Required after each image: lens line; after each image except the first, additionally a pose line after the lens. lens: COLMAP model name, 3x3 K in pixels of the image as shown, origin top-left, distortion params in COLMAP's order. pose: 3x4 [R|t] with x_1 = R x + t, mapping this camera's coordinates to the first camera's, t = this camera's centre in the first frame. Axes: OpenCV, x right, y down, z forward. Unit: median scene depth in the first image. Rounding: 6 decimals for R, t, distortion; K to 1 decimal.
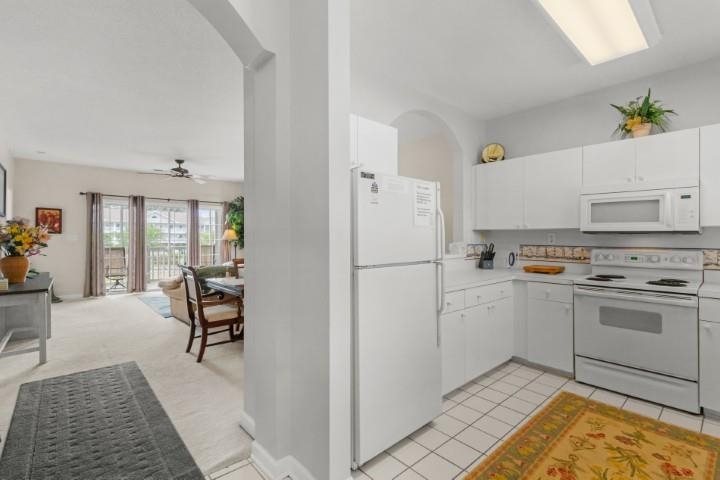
lens RADIAL K [[333.9, 0, 358.6], [0, 333.9, 237.7], [0, 0, 1]] dist [0.011718, -0.000134]
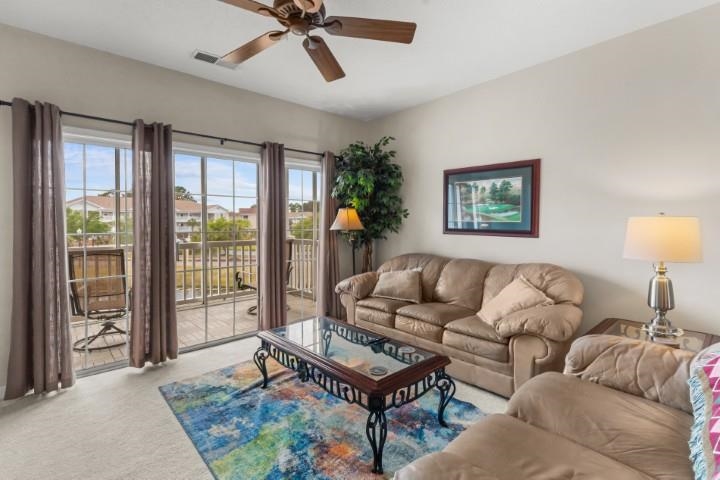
lens RADIAL K [[326.5, 0, 372.2], [0, 326.5, 221.8], [0, 0, 1]] dist [0.003689, 0.000158]
pose [[0.999122, -0.009762, 0.040737, -0.964116], [0.010080, 0.999920, -0.007608, -0.002442], [-0.040659, 0.008011, 0.999141, 1.390619]]
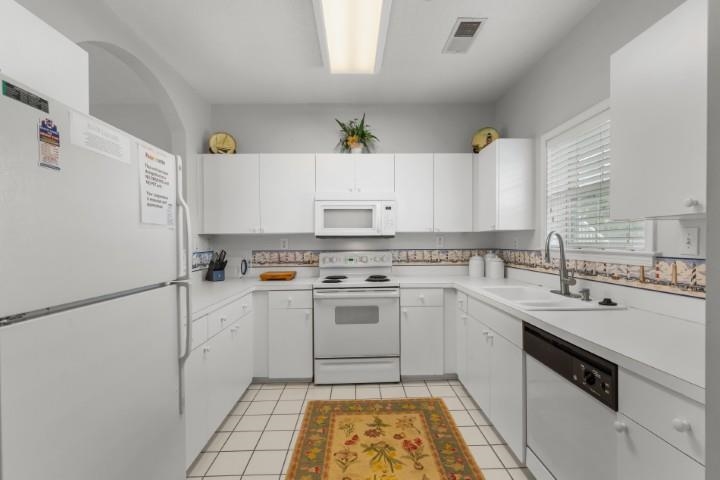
lens RADIAL K [[331.1, 0, 361.1], [0, 331.1, 242.0], [0, 0, 1]] dist [0.013575, -0.000057]
pose [[0.651480, -0.009559, 0.758605, -0.011593], [0.013089, 0.999913, 0.001359, 0.000034], [-0.758553, 0.009044, 0.651549, 0.221081]]
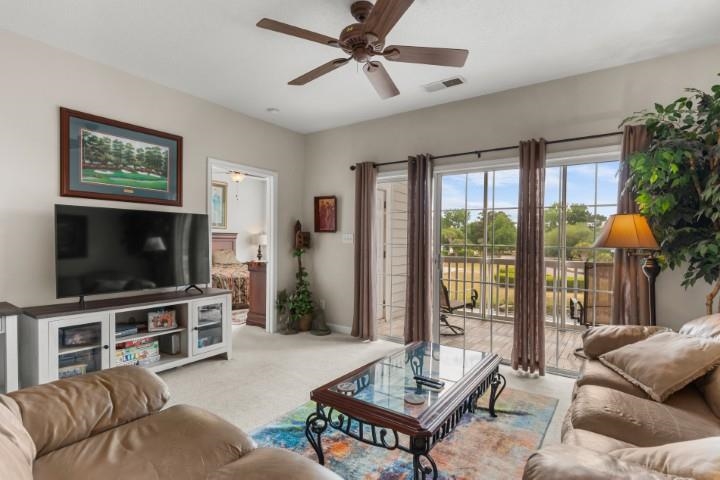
lens RADIAL K [[362.8, 0, 361.4], [0, 362.8, 246.8], [0, 0, 1]] dist [-0.000959, -0.000286]
pose [[0.238681, 0.017551, -0.970939, -0.344783], [-0.017168, 0.999757, 0.013852, 0.011482], [0.970946, 0.013362, 0.238924, 1.825914]]
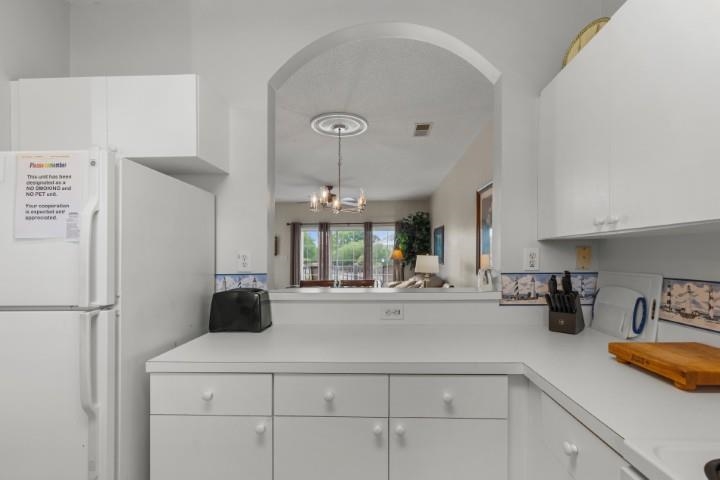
lens RADIAL K [[331.5, 0, 368.5], [0, 331.5, 249.1], [0, 0, 1]] dist [0.011714, -0.000116]
pose [[0.723661, -0.021342, -0.689825, 0.591963], [0.004612, 0.999649, -0.026089, -0.001538], [0.690140, 0.015698, 0.723506, 0.624100]]
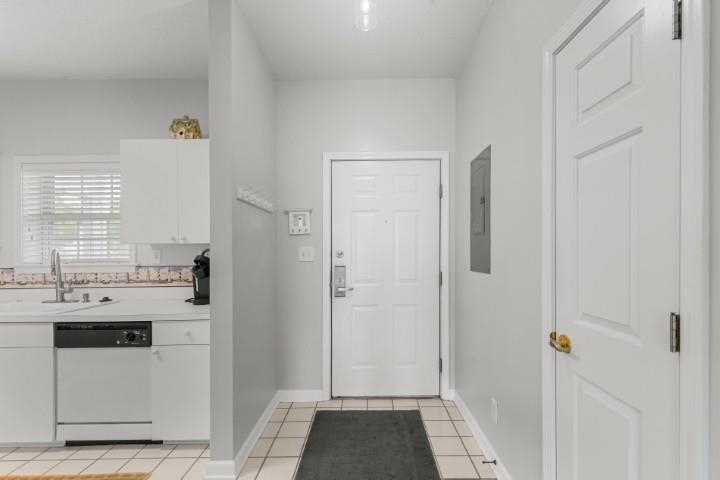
lens RADIAL K [[330.8, 0, 371.8], [0, 330.8, 260.5], [0, 0, 1]] dist [0.001071, 0.000148]
pose [[-0.743780, -0.007121, 0.668387, -0.321698], [0.012625, 0.999615, 0.024699, 0.001148], [-0.668305, 0.026809, -0.743404, 0.429922]]
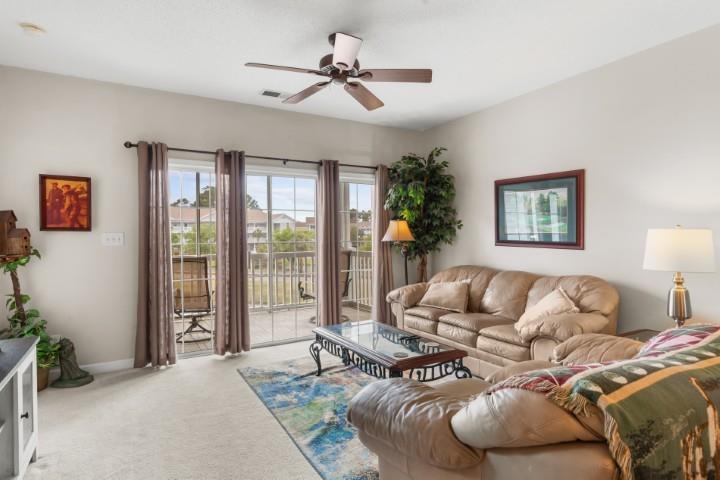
lens RADIAL K [[393.7, 0, 372.8], [0, 393.7, 239.3], [0, 0, 1]] dist [-0.004399, -0.000861]
pose [[0.984125, -0.007851, -0.177305, -0.836515], [0.009357, 0.999927, 0.007661, -0.002299], [0.177232, -0.009198, 0.984126, 1.111994]]
